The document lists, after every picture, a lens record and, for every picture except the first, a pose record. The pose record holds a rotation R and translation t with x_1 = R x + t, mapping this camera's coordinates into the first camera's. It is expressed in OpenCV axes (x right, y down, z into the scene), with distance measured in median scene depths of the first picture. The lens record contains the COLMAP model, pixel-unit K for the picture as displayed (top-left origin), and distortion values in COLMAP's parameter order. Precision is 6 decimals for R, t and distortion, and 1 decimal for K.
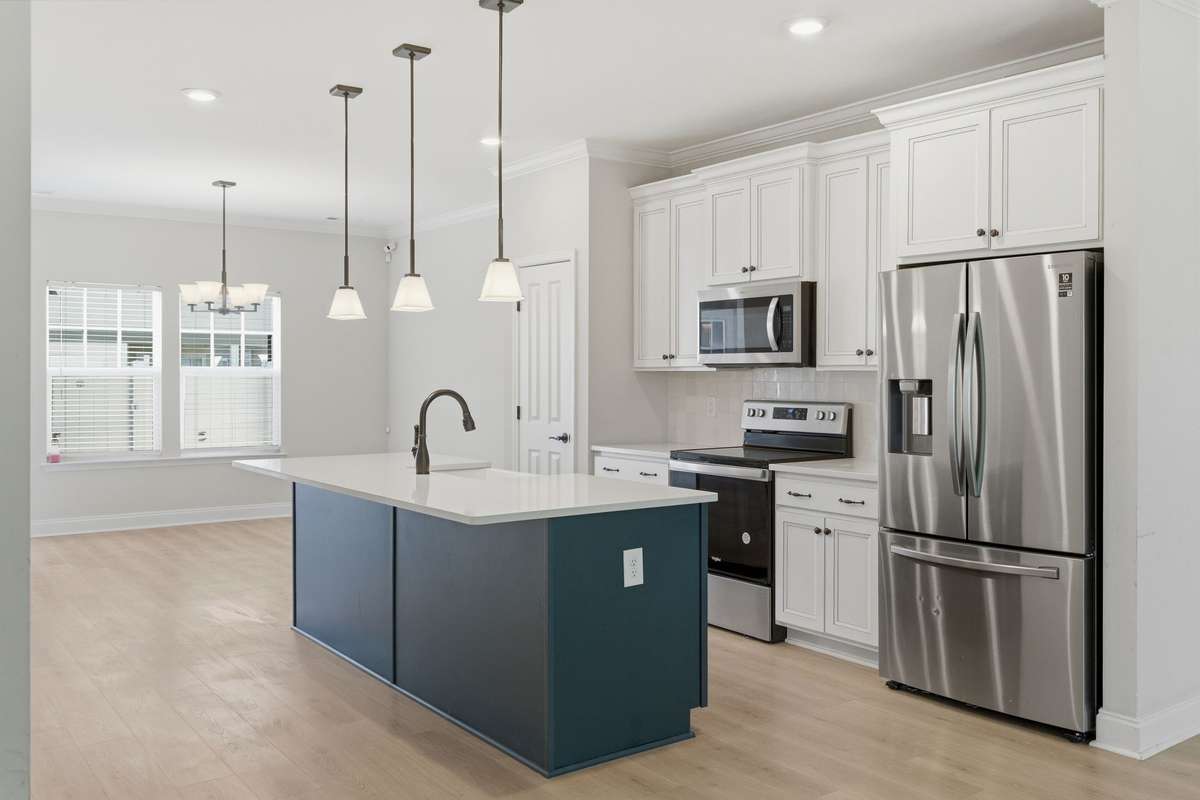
lens RADIAL K [[981.6, 0, 603.0], [0, 981.6, 379.4], [0, 0, 1]] dist [-0.002828, -0.001497]
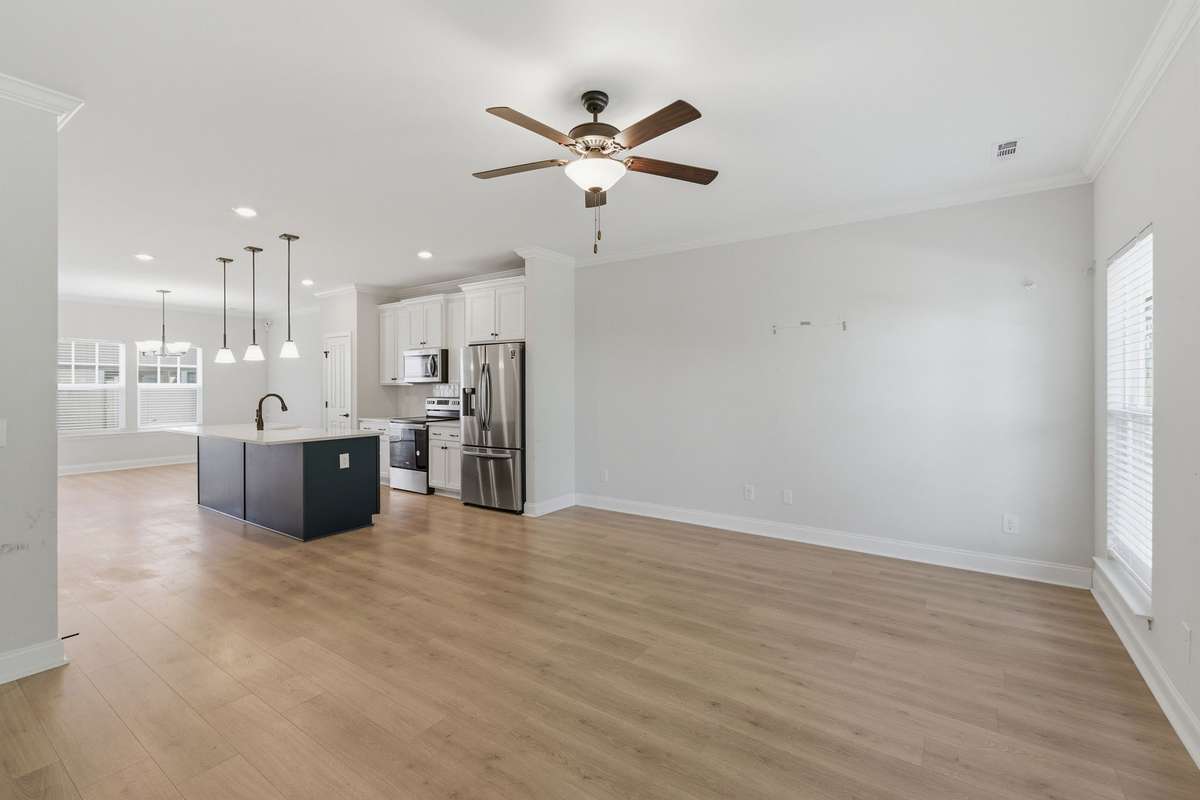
lens RADIAL K [[507.0, 0, 597.7], [0, 507.0, 386.0], [0, 0, 1]] dist [-0.001200, -0.000262]
pose [[0.948976, -0.005830, 0.315294, 0.176857], [0.007324, 0.999967, -0.003554, 0.001559], [-0.315263, 0.005682, 0.948987, -0.354046]]
